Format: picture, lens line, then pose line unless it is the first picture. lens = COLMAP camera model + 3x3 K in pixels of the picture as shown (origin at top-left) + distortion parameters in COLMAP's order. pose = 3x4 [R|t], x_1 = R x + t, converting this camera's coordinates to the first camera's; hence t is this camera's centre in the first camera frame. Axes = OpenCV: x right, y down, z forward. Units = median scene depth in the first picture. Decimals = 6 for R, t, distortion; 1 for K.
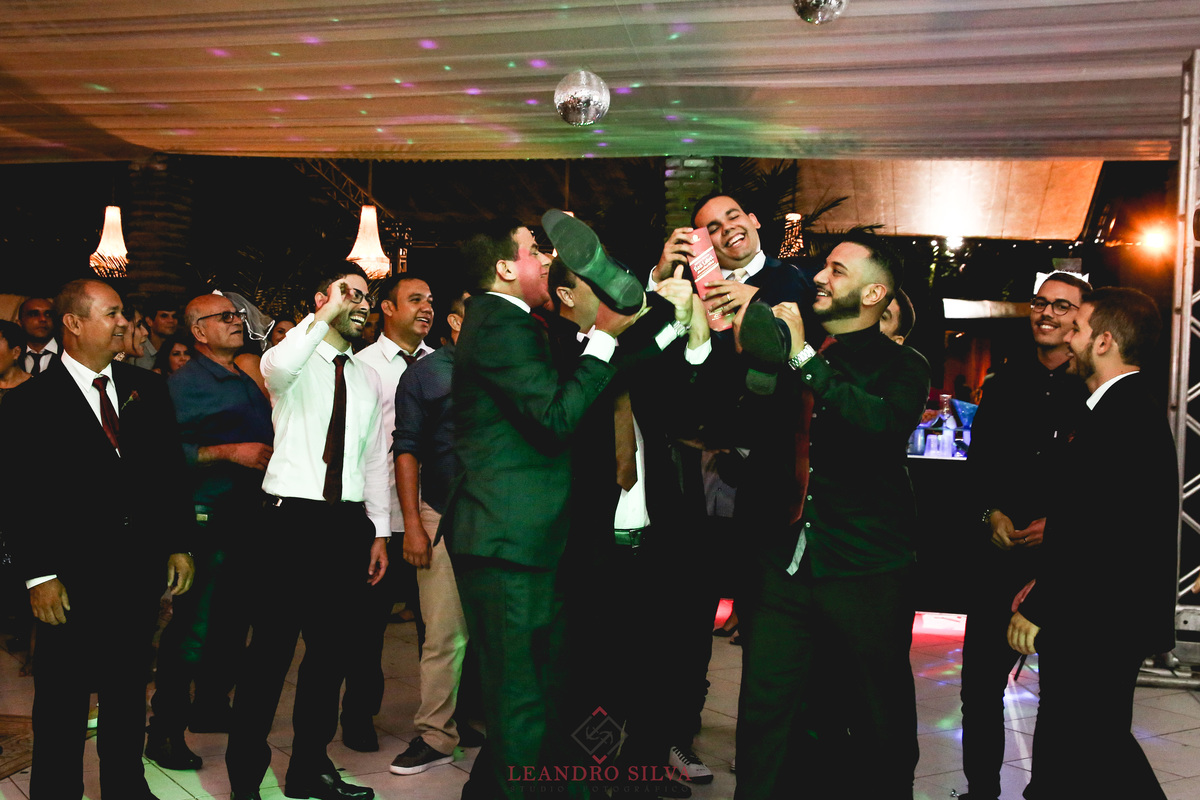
lens RADIAL K [[1431.9, 0, 600.0], [0, 1431.9, 400.0], [0, 0, 1]] dist [-0.073301, -0.019091]
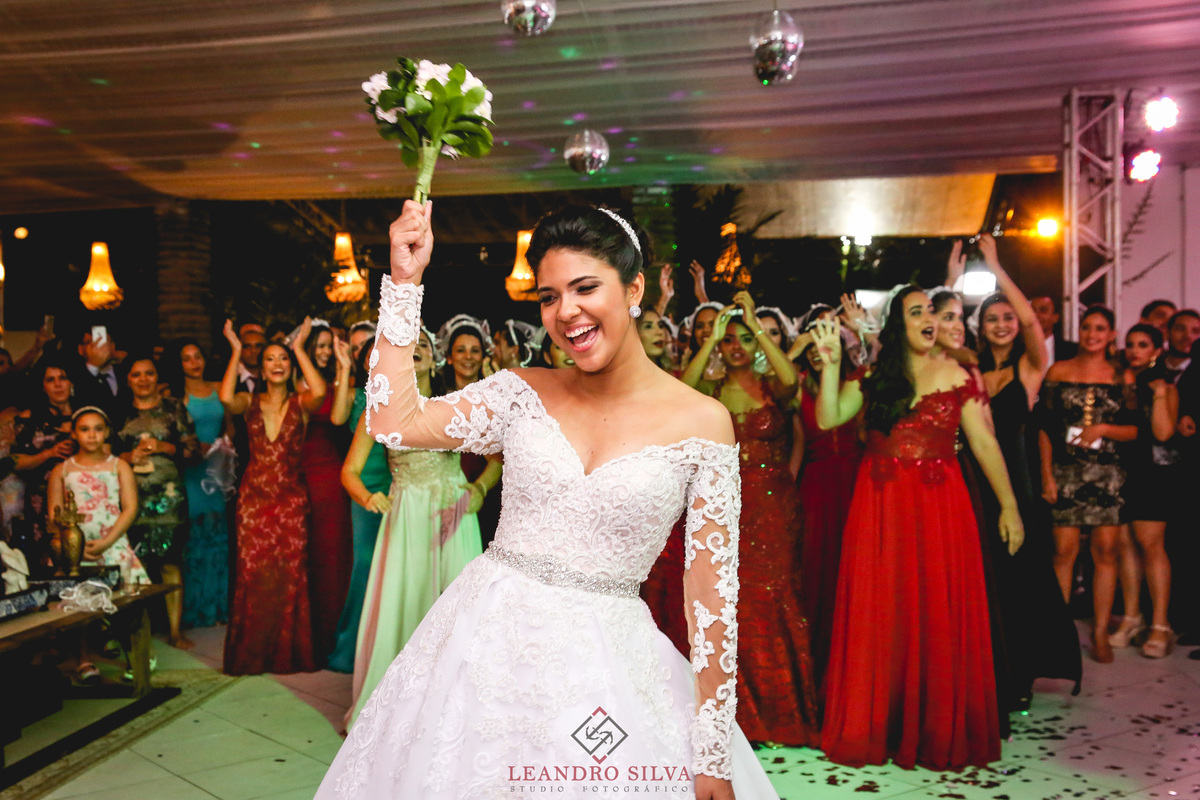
lens RADIAL K [[1400.0, 0, 600.0], [0, 1400.0, 400.0], [0, 0, 1]] dist [-0.031036, -0.004001]
pose [[0.997186, -0.050649, 0.055279, -0.048371], [0.050757, 0.998711, -0.000548, 0.003642], [-0.055180, 0.003352, 0.998471, -0.133572]]
